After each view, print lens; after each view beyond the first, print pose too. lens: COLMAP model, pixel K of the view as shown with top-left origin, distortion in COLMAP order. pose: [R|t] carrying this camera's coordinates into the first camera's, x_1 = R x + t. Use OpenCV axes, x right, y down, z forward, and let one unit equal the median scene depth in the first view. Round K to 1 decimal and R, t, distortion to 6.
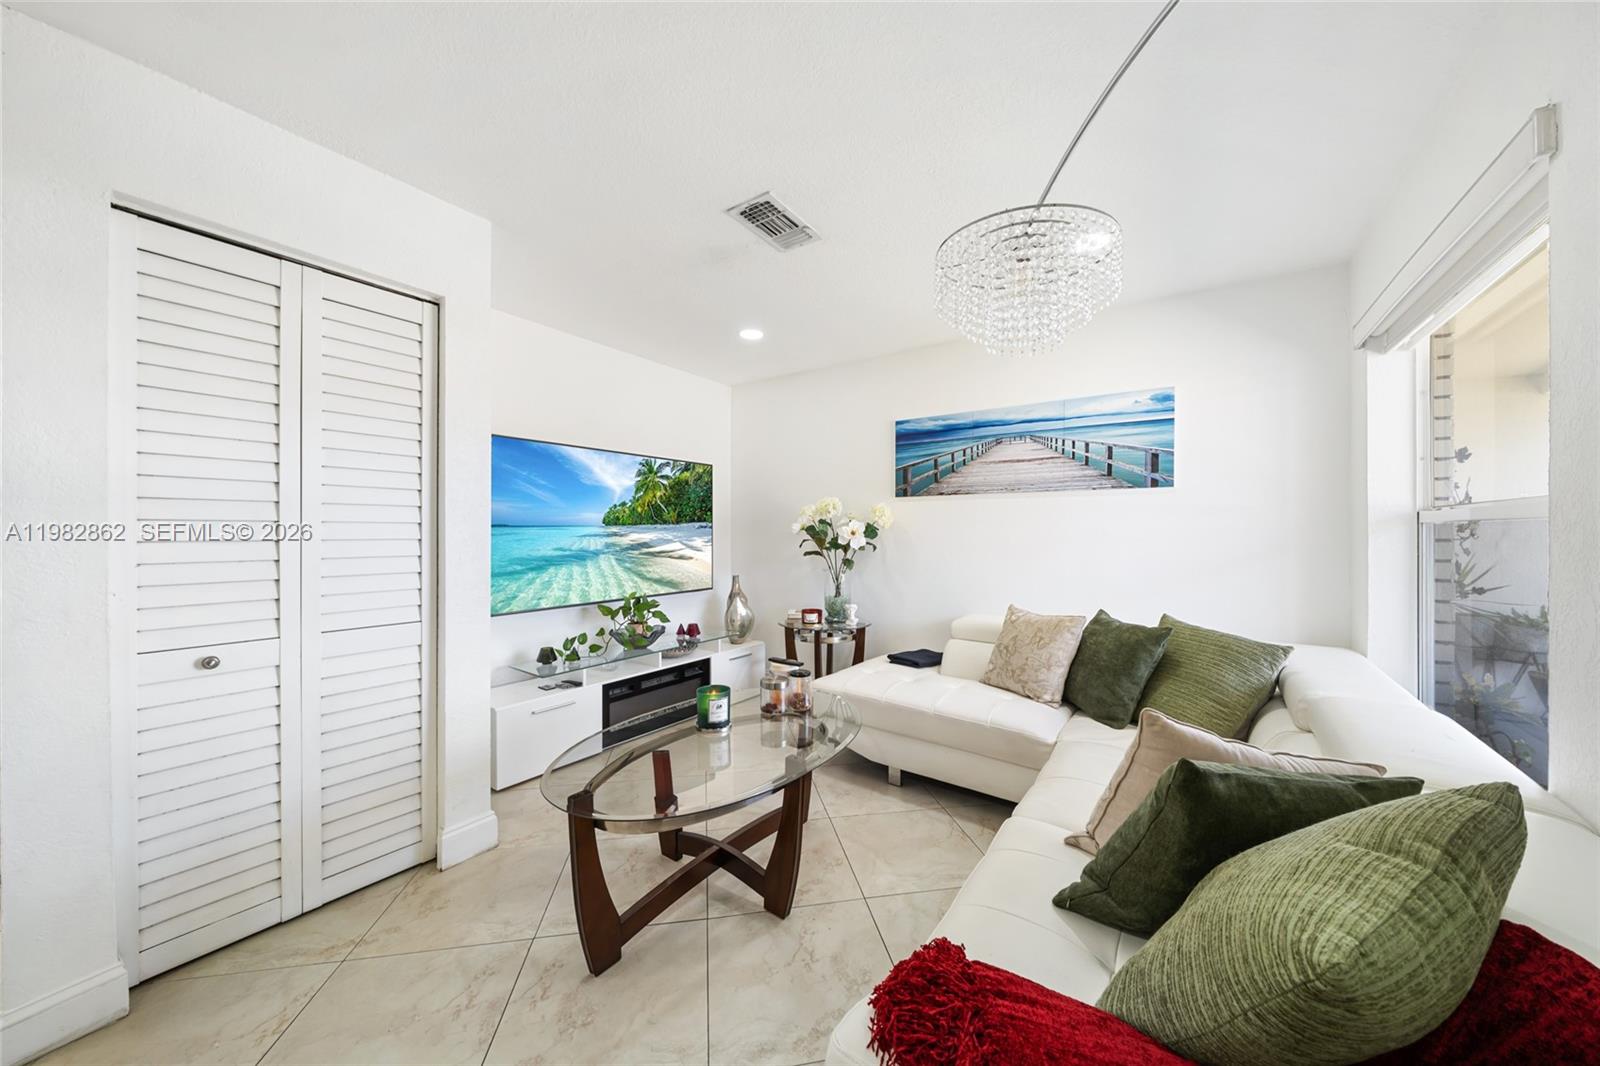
lens RADIAL K [[547.0, 0, 790.0], [0, 547.0, 532.0], [0, 0, 1]] dist [-0.006803, -0.000050]
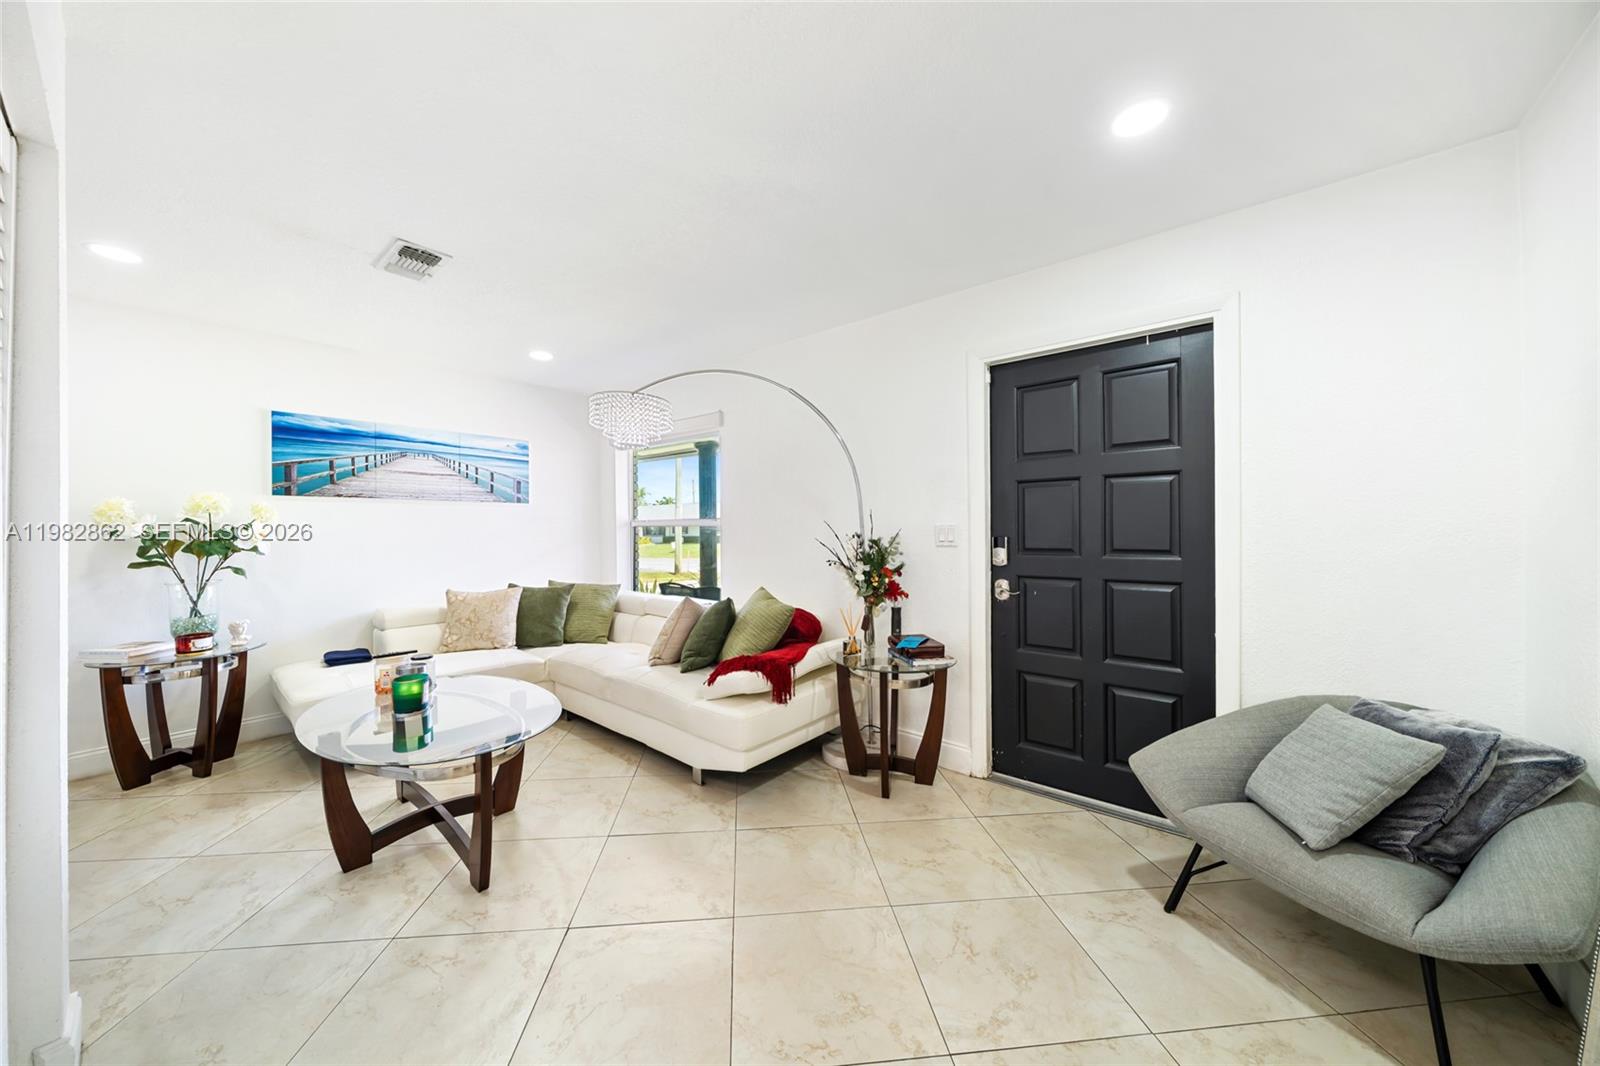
lens RADIAL K [[547.0, 0, 796.6], [0, 547.0, 529.6], [0, 0, 1]] dist [-0.006803, -0.000050]
pose [[0.064027, -0.002434, 0.997945, -0.718763], [0.006782, 0.999975, 0.002003, -0.003480], [-0.997925, 0.006640, 0.064041, 0.094234]]
